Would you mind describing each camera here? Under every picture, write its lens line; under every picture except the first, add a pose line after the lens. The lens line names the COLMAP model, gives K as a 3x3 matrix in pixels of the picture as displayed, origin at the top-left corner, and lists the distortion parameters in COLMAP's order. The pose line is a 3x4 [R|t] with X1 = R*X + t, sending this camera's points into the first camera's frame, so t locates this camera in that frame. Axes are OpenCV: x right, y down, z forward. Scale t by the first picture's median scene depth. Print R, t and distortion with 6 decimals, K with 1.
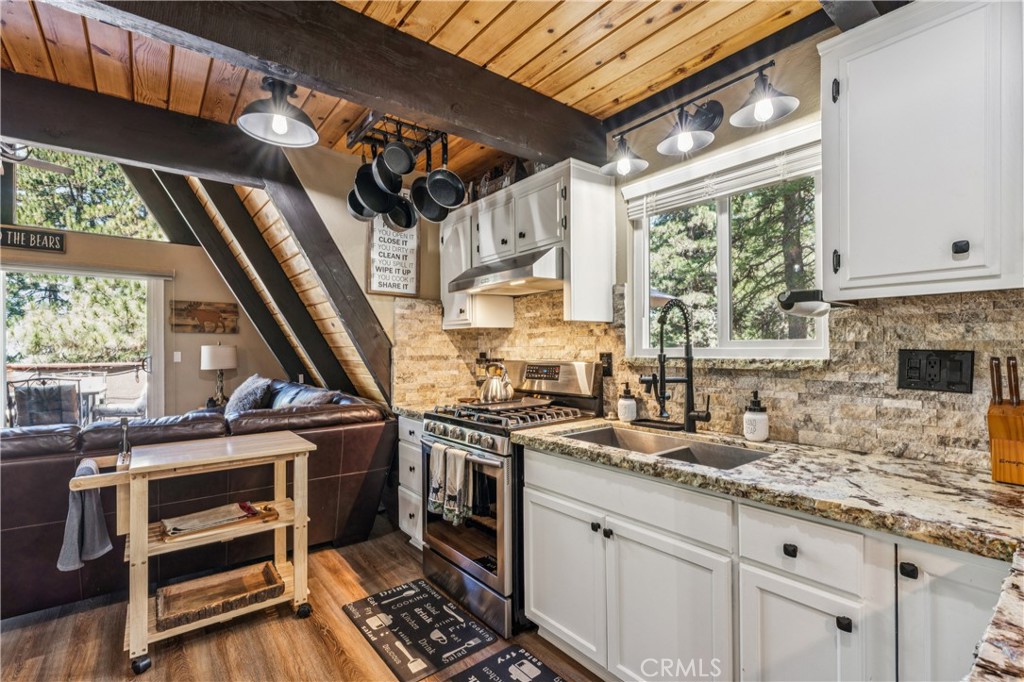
lens RADIAL K [[461.8, 0, 509.7], [0, 461.8, 344.2], [0, 0, 1]] dist [-0.000340, -0.000249]
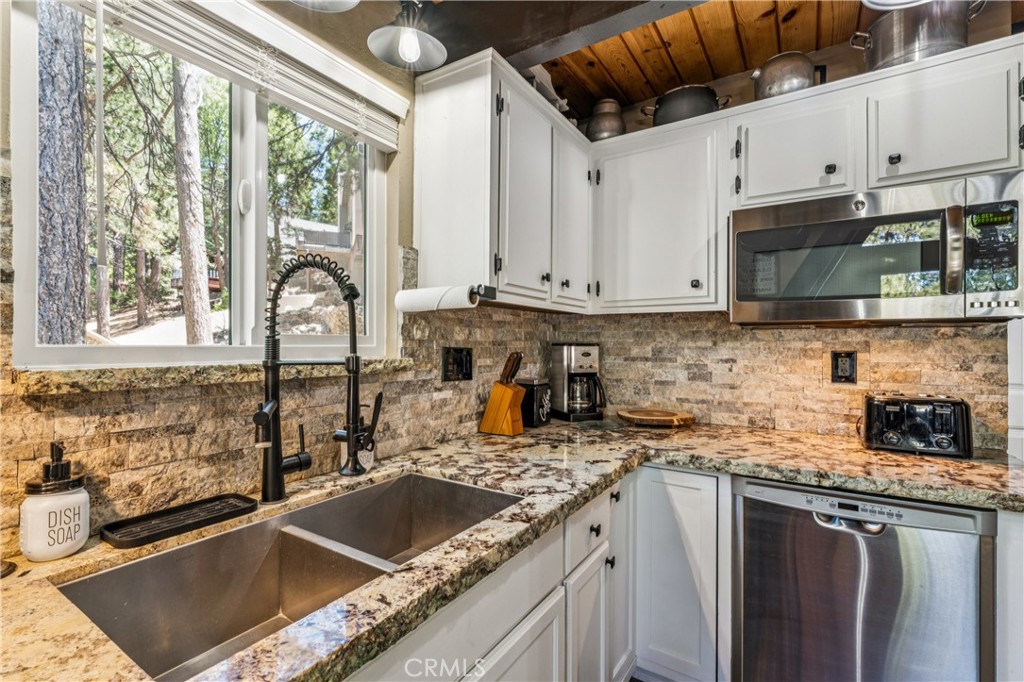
lens RADIAL K [[461.8, 0, 507.7], [0, 461.8, 344.7], [0, 0, 1]] dist [-0.000340, -0.000249]
pose [[-0.321832, 0.007951, 0.946763, -0.265948], [-0.006243, 0.999925, -0.010519, 0.015560], [-0.946776, -0.009296, -0.321758, 1.154535]]
